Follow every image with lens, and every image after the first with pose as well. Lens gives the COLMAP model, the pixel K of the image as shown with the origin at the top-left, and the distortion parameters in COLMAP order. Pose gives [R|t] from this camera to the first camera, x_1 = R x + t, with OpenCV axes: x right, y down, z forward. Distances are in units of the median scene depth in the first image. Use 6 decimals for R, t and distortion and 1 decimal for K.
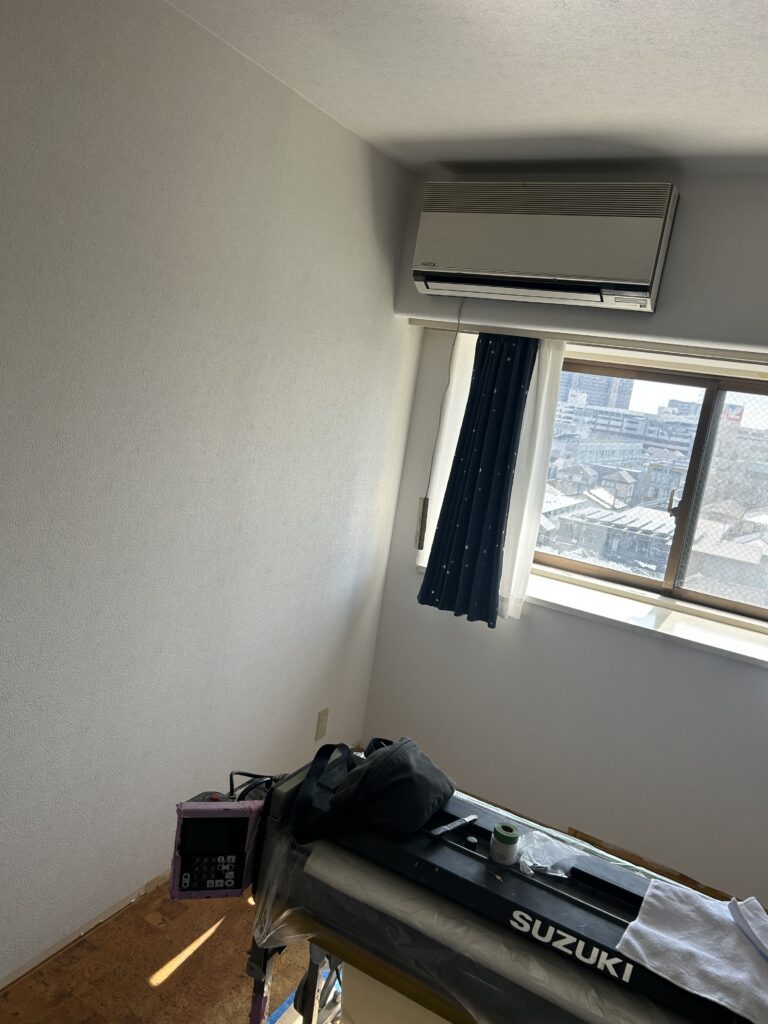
lens RADIAL K [[773.2, 0, 367.5], [0, 773.2, 513.2], [0, 0, 1]] dist [0.048781, -0.049025]
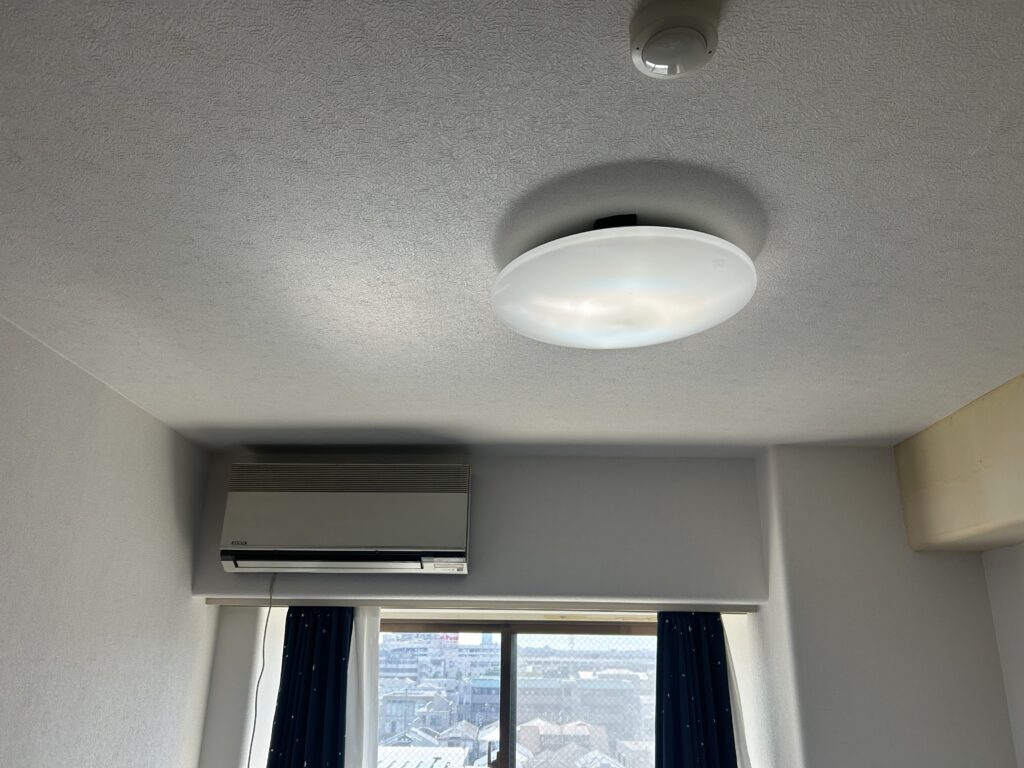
lens RADIAL K [[773.2, 0, 509.8], [0, 773.2, 385.9], [0, 0, 1]] dist [0.048781, -0.049025]
pose [[0.859109, 0.030753, 0.510869, -0.118328], [0.197260, 0.901173, -0.385973, -0.053560], [-0.472251, 0.432367, 0.768139, 0.021349]]
